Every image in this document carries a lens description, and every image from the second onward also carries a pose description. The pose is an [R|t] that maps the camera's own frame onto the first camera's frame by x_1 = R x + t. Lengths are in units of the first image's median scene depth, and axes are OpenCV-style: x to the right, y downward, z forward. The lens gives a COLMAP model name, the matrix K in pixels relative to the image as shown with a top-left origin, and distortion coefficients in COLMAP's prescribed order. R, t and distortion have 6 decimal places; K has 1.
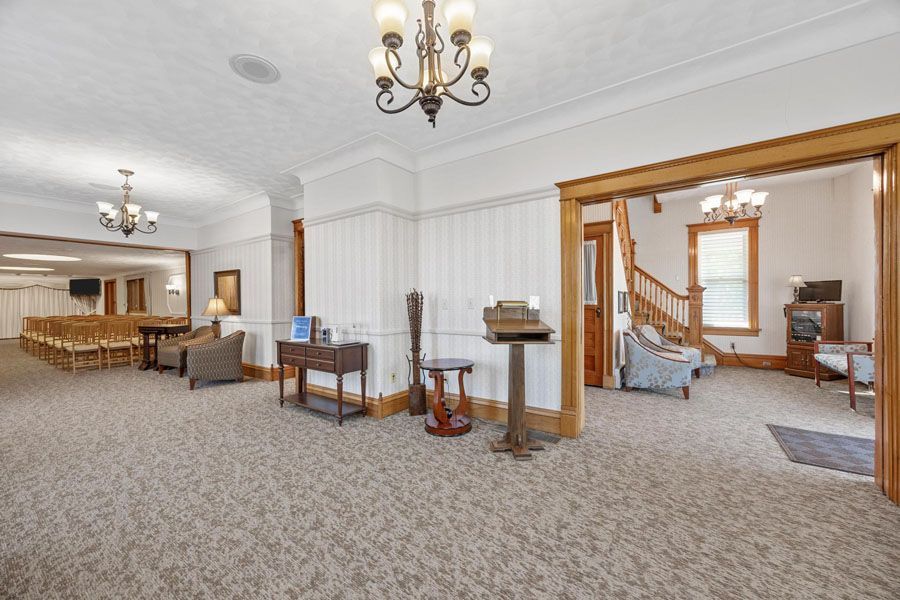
lens RADIAL K [[342.9, 0, 444.9], [0, 342.9, 299.6], [0, 0, 1]] dist [-0.001397, -0.000133]
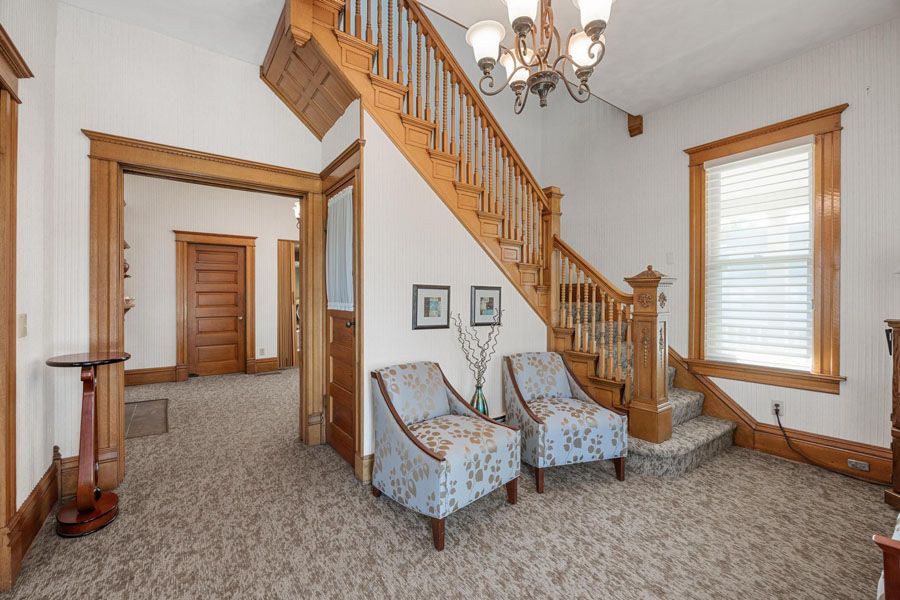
lens RADIAL K [[367.0, 0, 447.3], [0, 367.0, 298.7], [0, 0, 1]] dist [-0.001390, -0.000196]
pose [[0.944685, 0.008932, -0.327858, 0.036457], [-0.010067, 0.999948, -0.001764, -0.000158], [0.327825, 0.004967, 0.944726, 0.025364]]
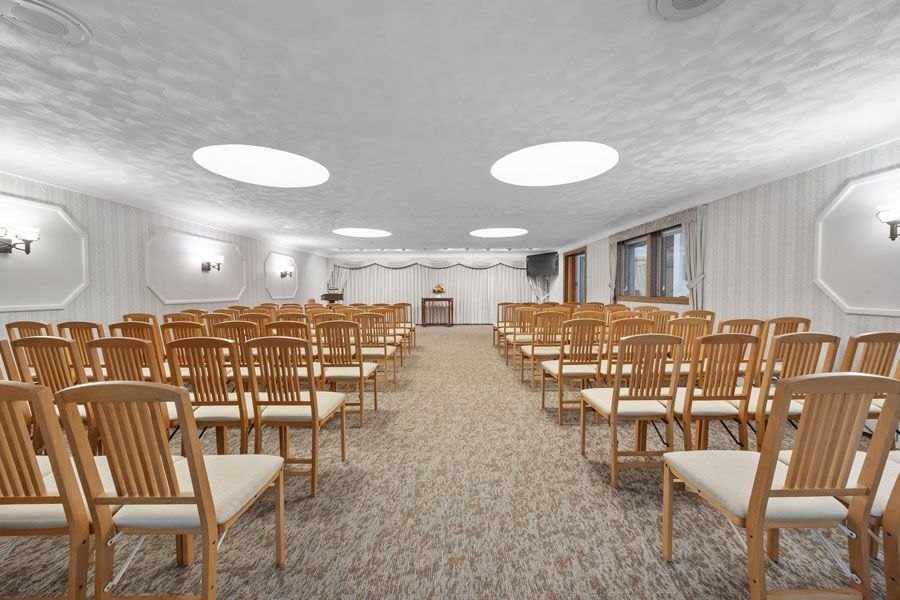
lens RADIAL K [[342.9, 0, 444.9], [0, 342.9, 299.6], [0, 0, 1]] dist [-0.001397, -0.000133]
pose [[0.576817, 0.027442, -0.816413, -2.758801], [-0.006996, 0.999565, 0.028656, 0.107512], [0.816844, -0.010817, 0.576758, 1.942282]]
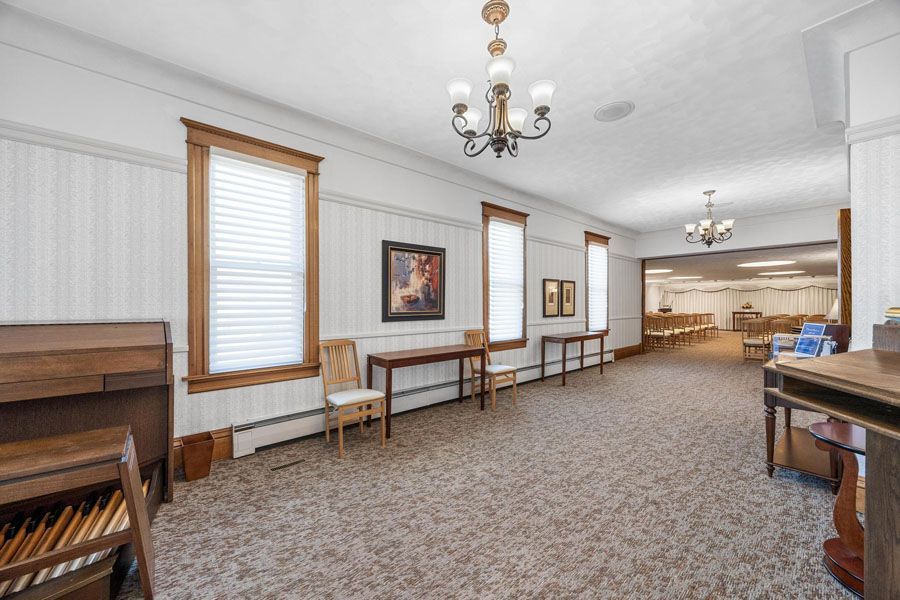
lens RADIAL K [[342.9, 0, 444.9], [0, 342.9, 299.6], [0, 0, 1]] dist [-0.001397, -0.000133]
pose [[-0.248272, -0.003528, -0.968684, 0.758987], [0.005689, 0.999971, -0.005100, -0.001959], [0.968674, -0.006777, -0.248245, 0.708984]]
